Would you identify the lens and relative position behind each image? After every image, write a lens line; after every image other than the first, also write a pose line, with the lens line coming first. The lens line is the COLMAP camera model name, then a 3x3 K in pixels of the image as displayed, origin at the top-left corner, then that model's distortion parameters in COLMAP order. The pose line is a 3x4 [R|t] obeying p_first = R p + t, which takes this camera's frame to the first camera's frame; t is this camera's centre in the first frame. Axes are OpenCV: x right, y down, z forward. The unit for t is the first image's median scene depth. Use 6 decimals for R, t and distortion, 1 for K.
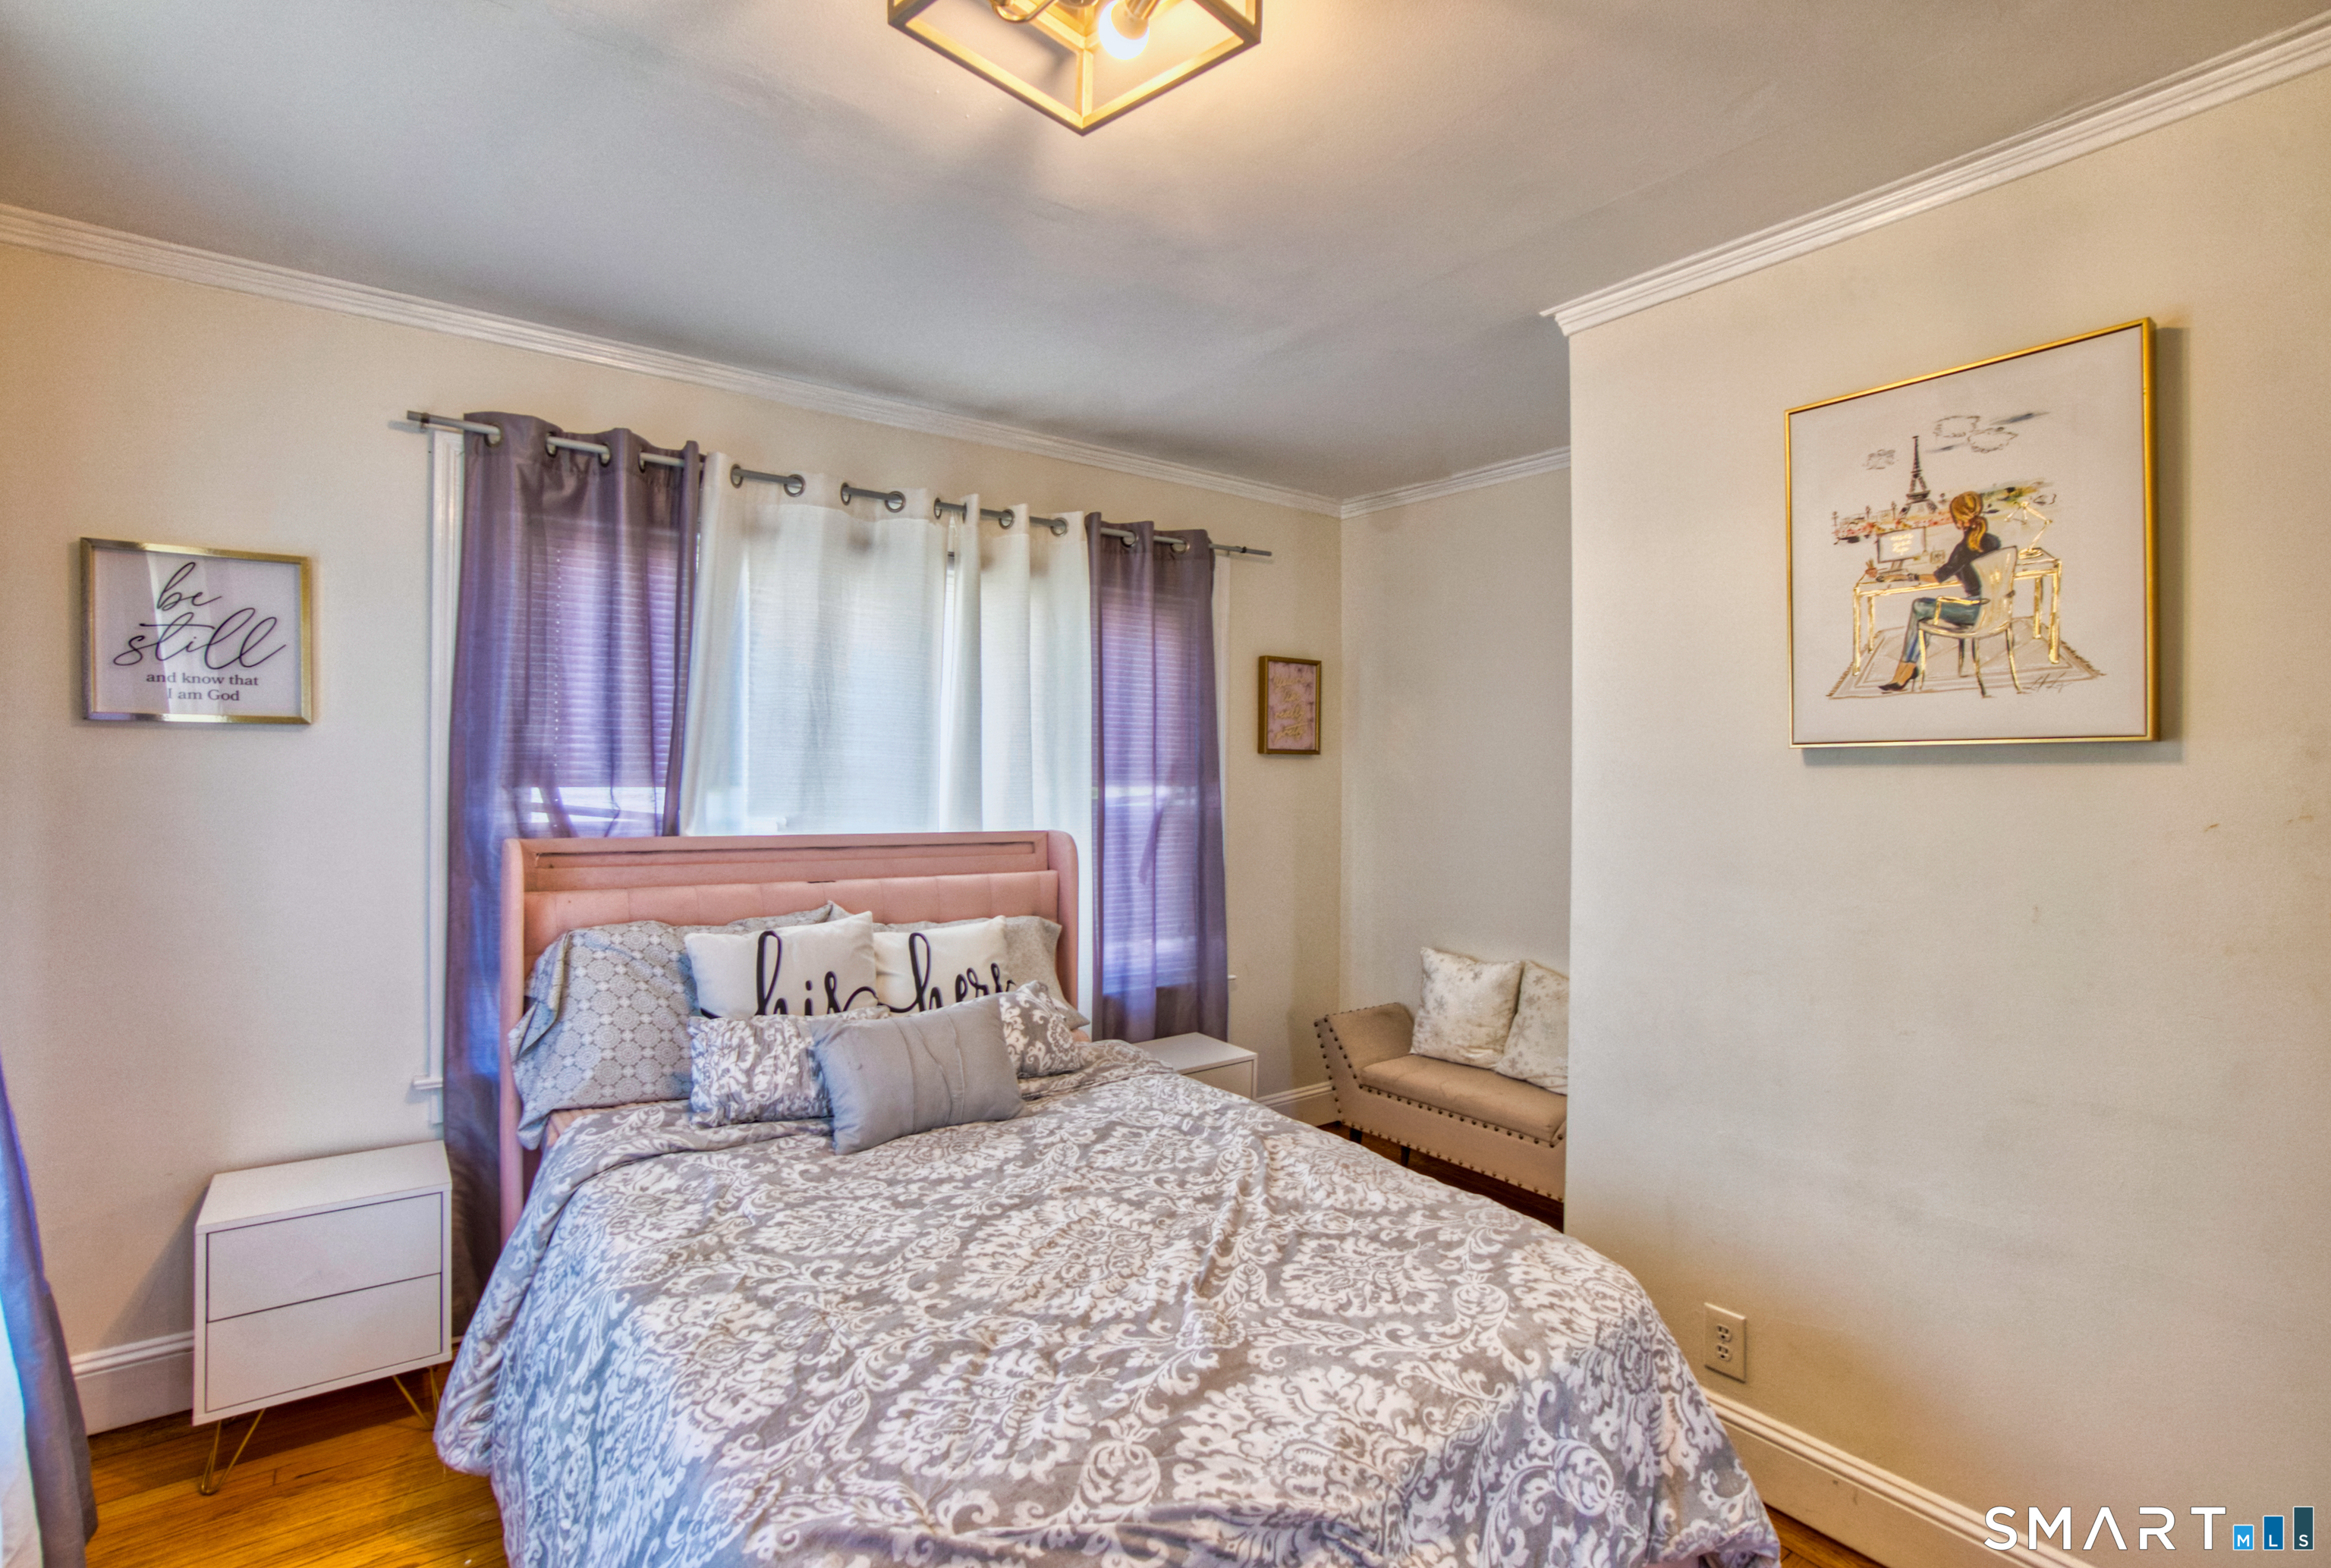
lens RADIAL K [[1081.4, 0, 1171.8], [0, 1081.4, 777.4], [0, 0, 1]] dist [-0.060069, 0.022958]
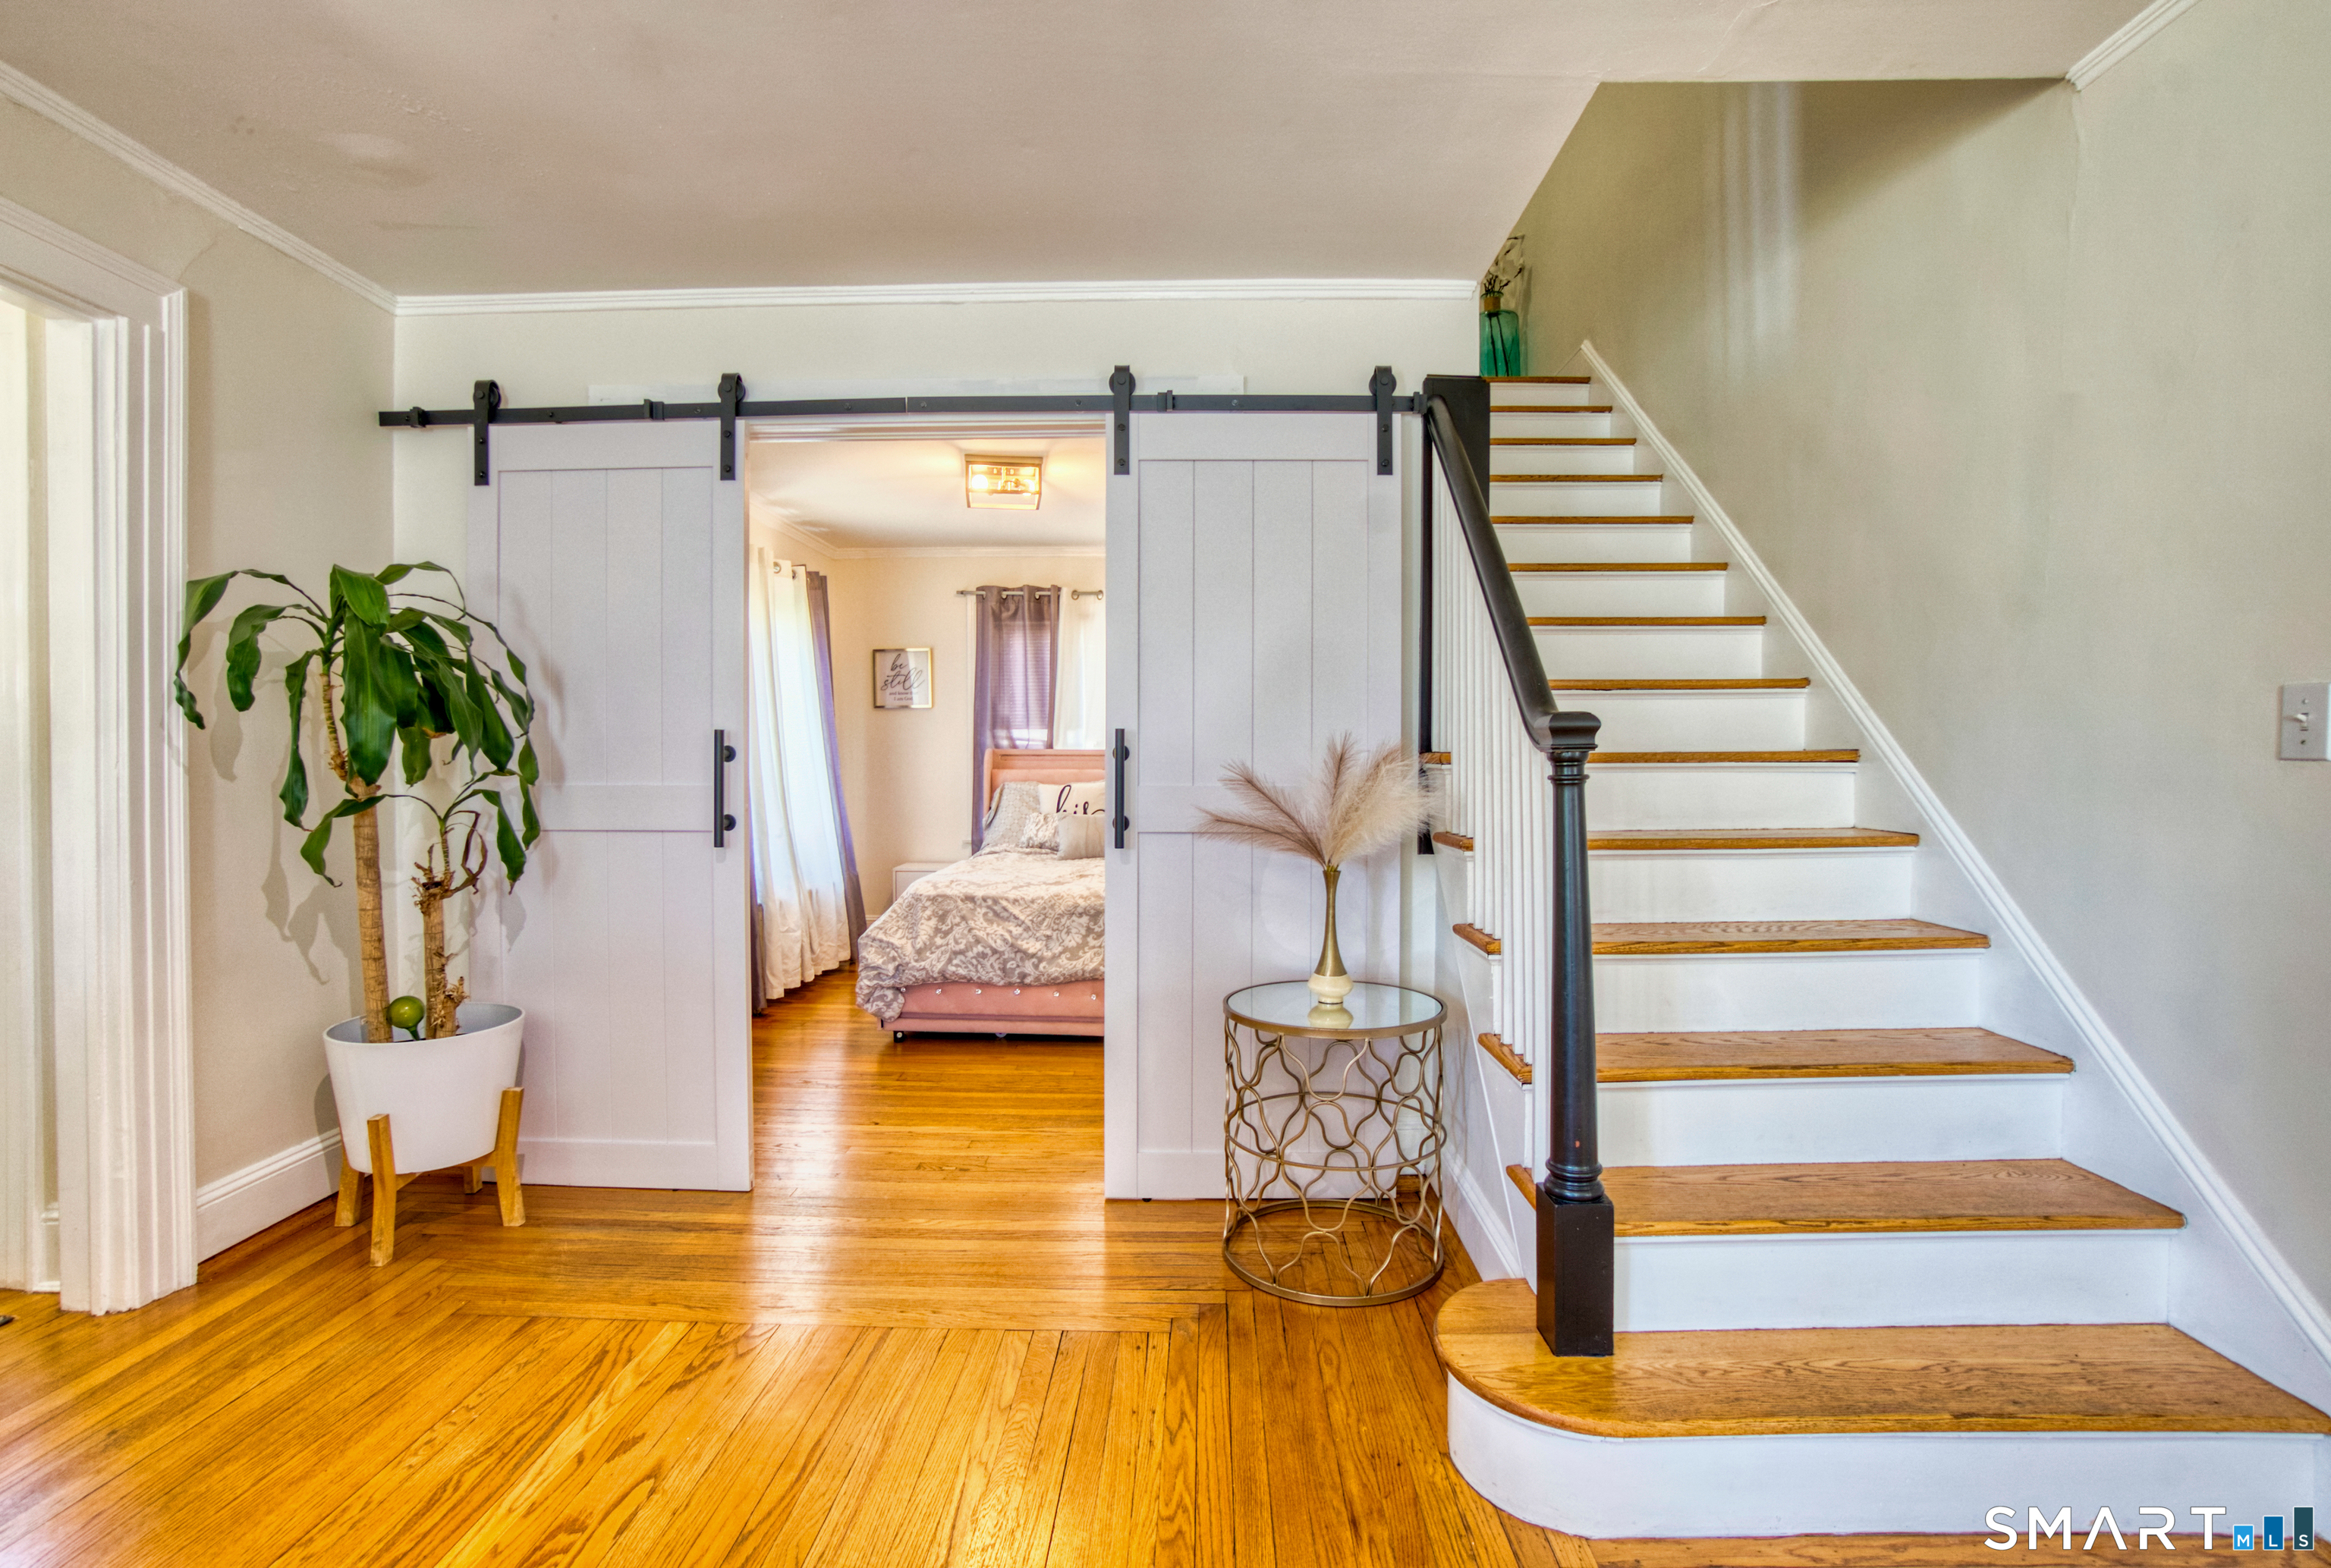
lens RADIAL K [[1043.3, 0, 1170.2], [0, 1043.3, 741.4], [0, 0, 1]] dist [-0.059828, 0.019508]
pose [[0.791615, -0.024373, -0.610534, 1.309932], [0.011894, 0.999629, -0.024484, 0.109793], [0.610904, 0.012120, 0.791612, -0.769857]]
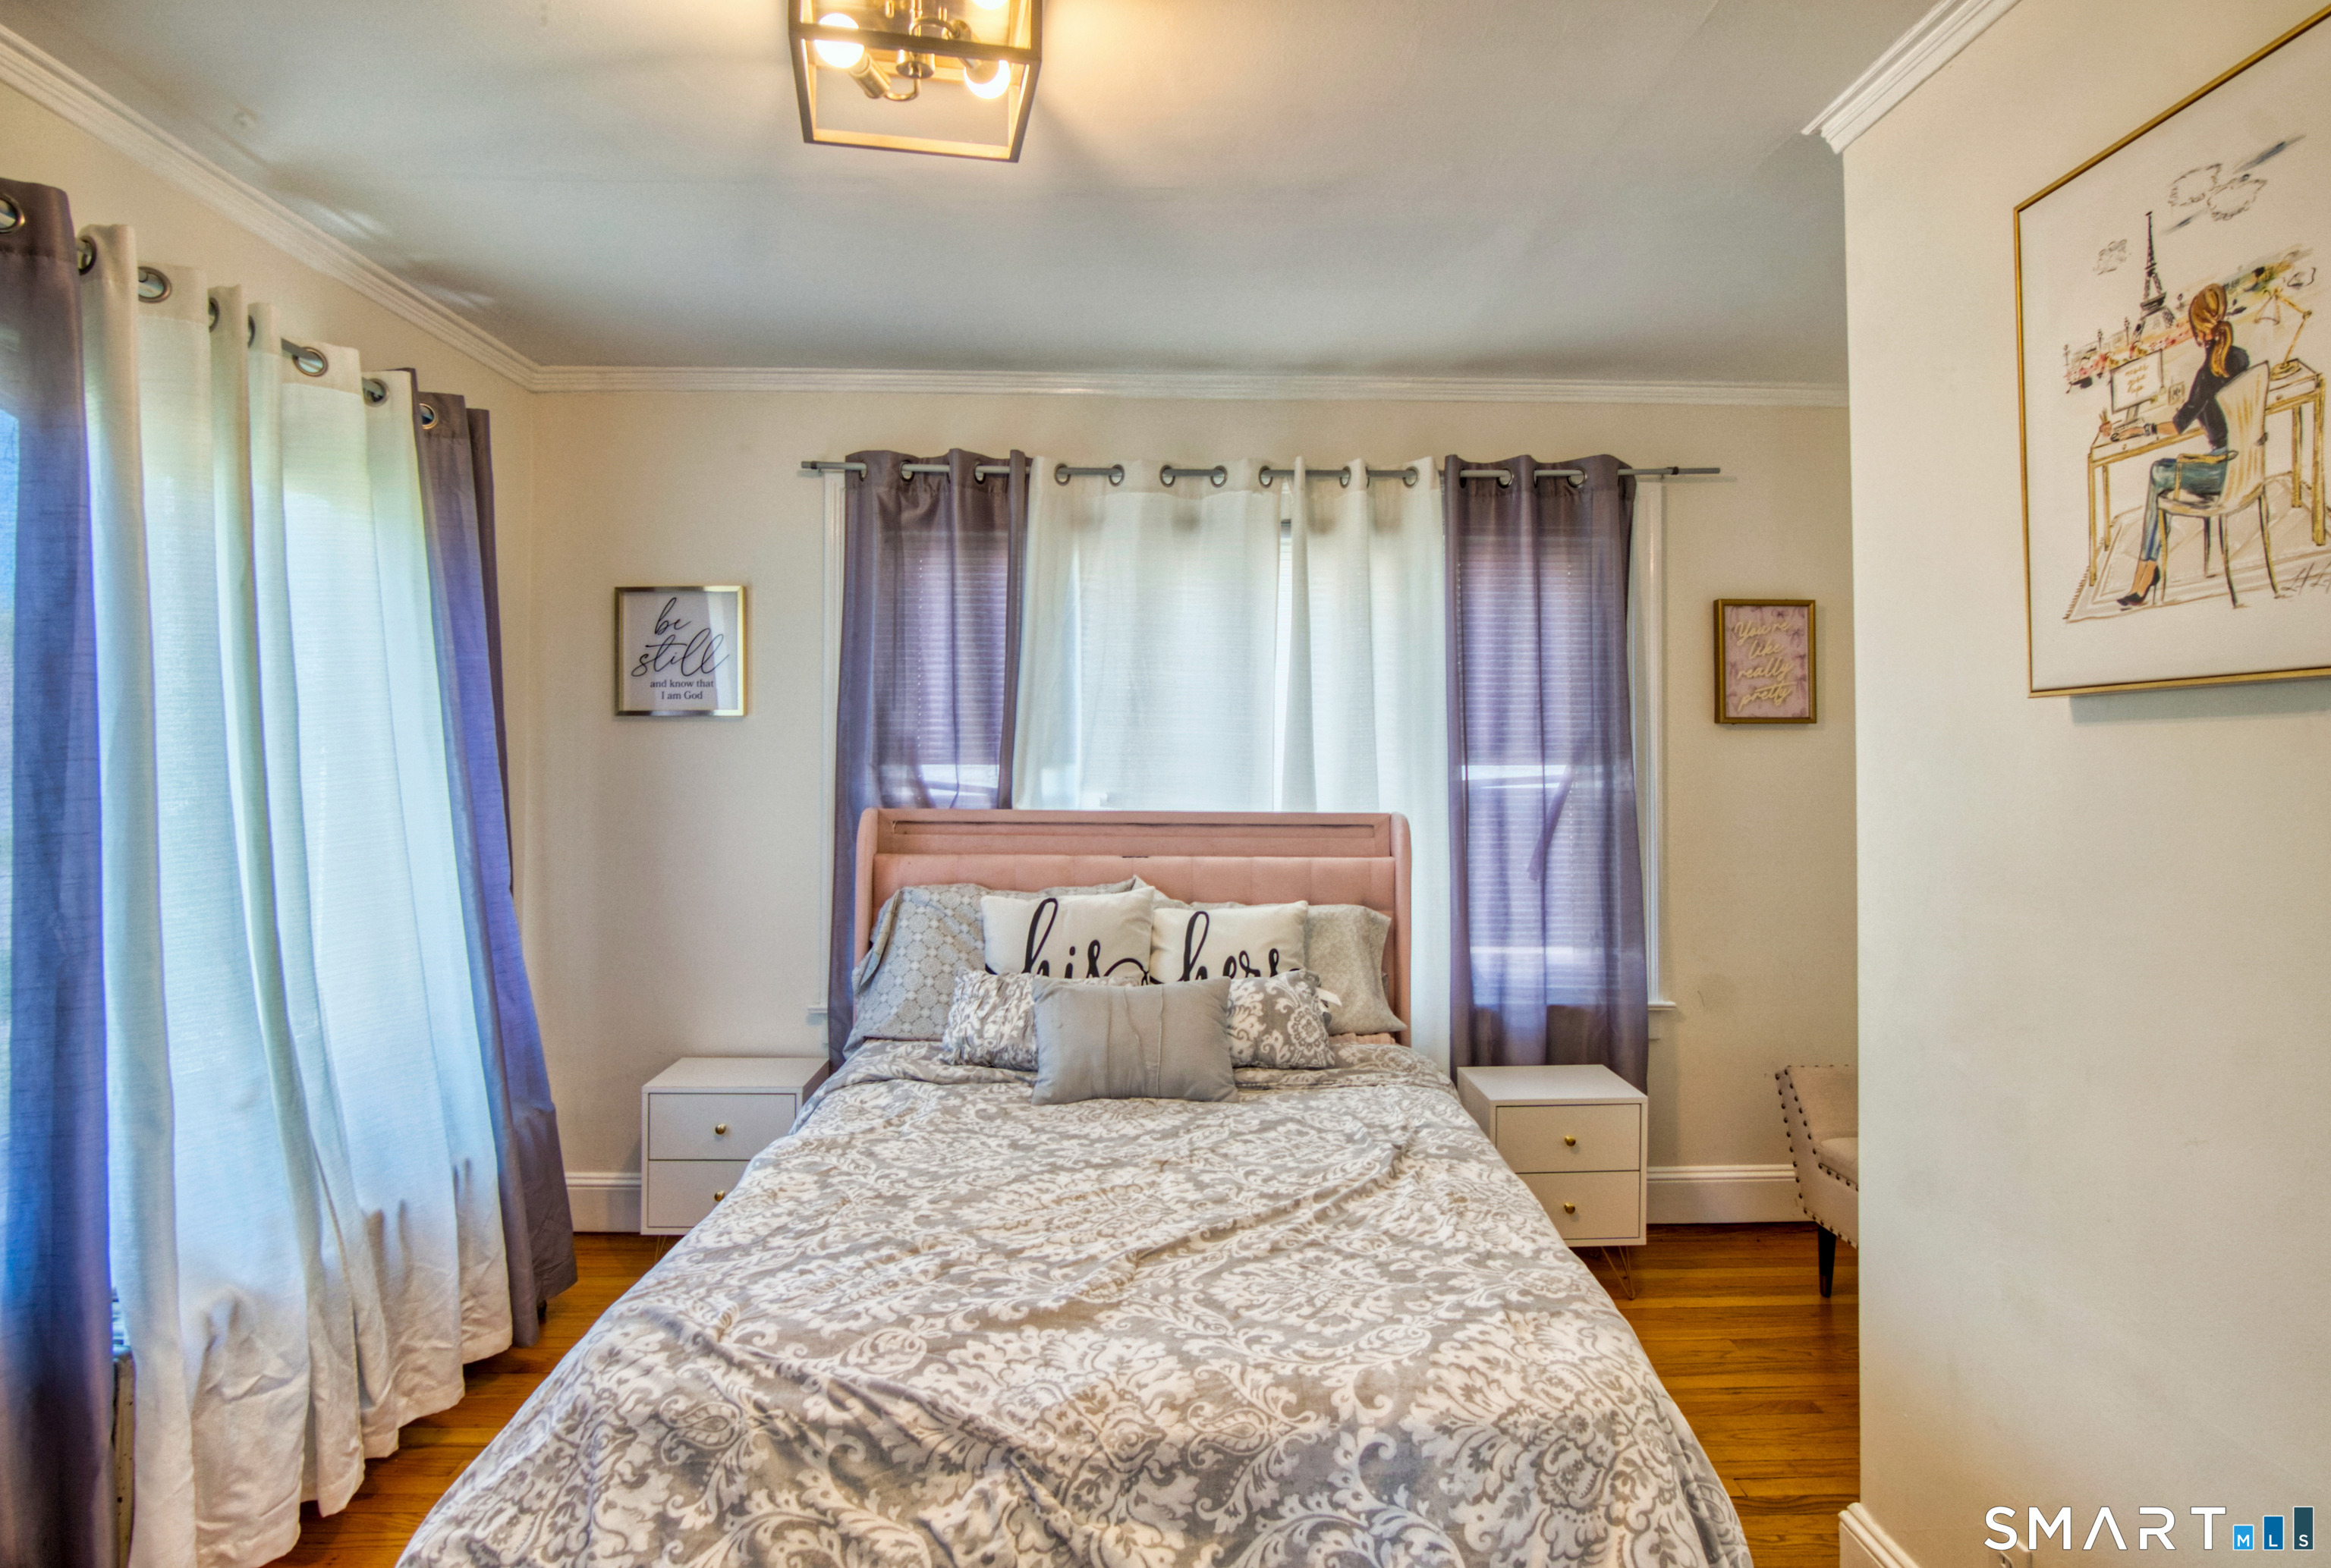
lens RADIAL K [[1284.0, 0, 1169.2], [0, 1284.0, 725.1], [0, 0, 1]] dist [-0.029734, 0.021594]
pose [[0.820317, -0.020010, -0.571559, 0.475465], [0.003118, 0.999529, -0.030518, 0.010381], [0.571901, 0.023252, 0.819993, 0.012386]]
